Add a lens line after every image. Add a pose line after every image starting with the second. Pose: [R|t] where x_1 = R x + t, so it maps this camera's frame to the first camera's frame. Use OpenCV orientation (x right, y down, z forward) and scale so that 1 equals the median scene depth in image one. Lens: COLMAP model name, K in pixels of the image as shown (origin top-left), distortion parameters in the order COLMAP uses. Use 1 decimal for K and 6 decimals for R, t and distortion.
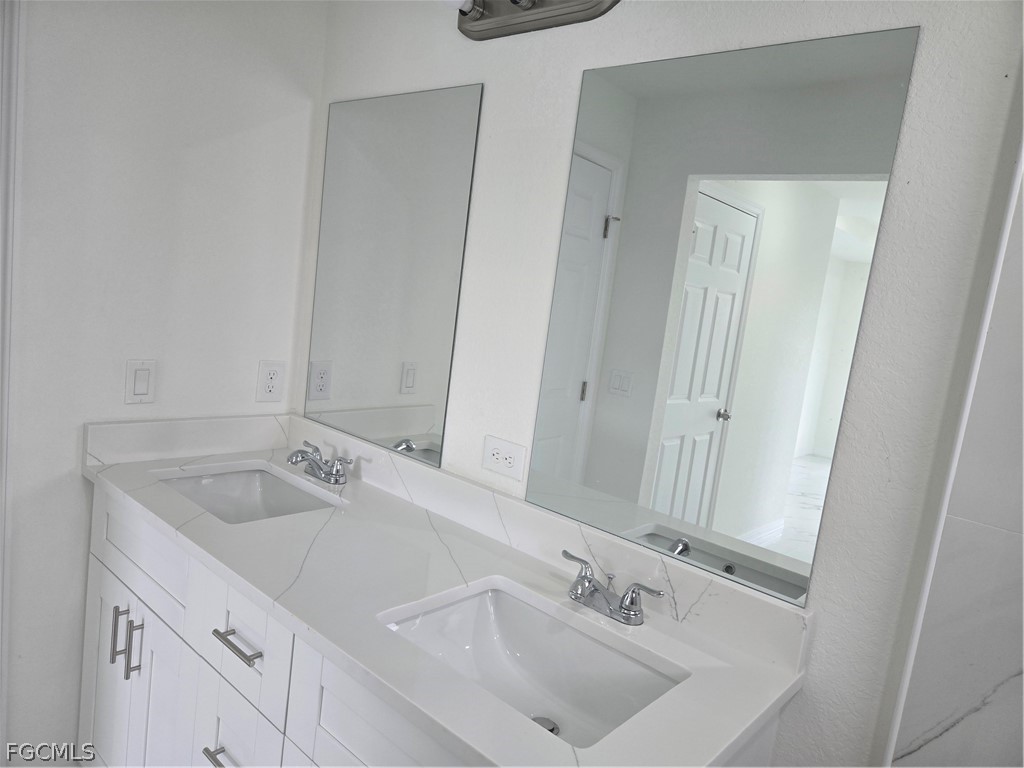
lens RADIAL K [[694.8, 0, 517.9], [0, 694.8, 385.0], [0, 0, 1]] dist [0.053764, -0.049152]
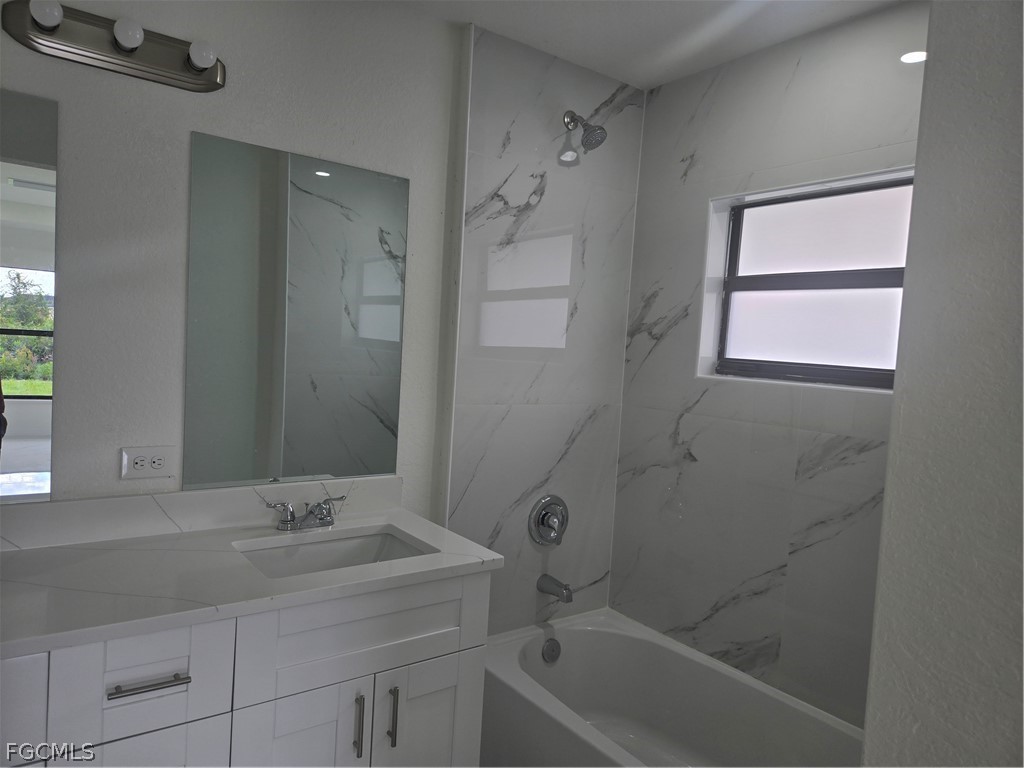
lens RADIAL K [[694.8, 0, 517.9], [0, 694.8, 385.0], [0, 0, 1]] dist [0.053764, -0.049152]
pose [[0.203467, -0.168597, 0.964457, -0.956241], [0.094507, 0.983844, 0.152048, -0.130398], [-0.974510, 0.060211, 0.216113, 0.182026]]
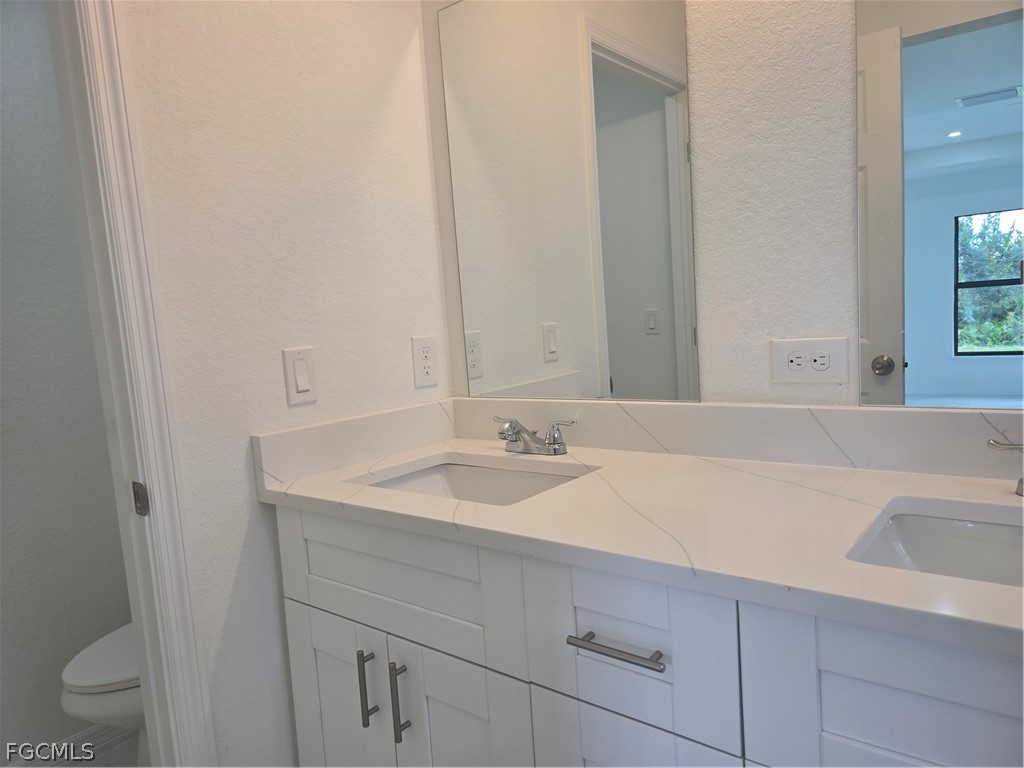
lens RADIAL K [[694.8, 0, 517.9], [0, 694.8, 385.0], [0, 0, 1]] dist [0.053764, -0.049152]
pose [[0.979348, -0.199951, 0.029956, -0.367319], [0.200643, 0.979413, -0.022178, 0.083209], [-0.024905, 0.027731, 0.999305, 0.229313]]
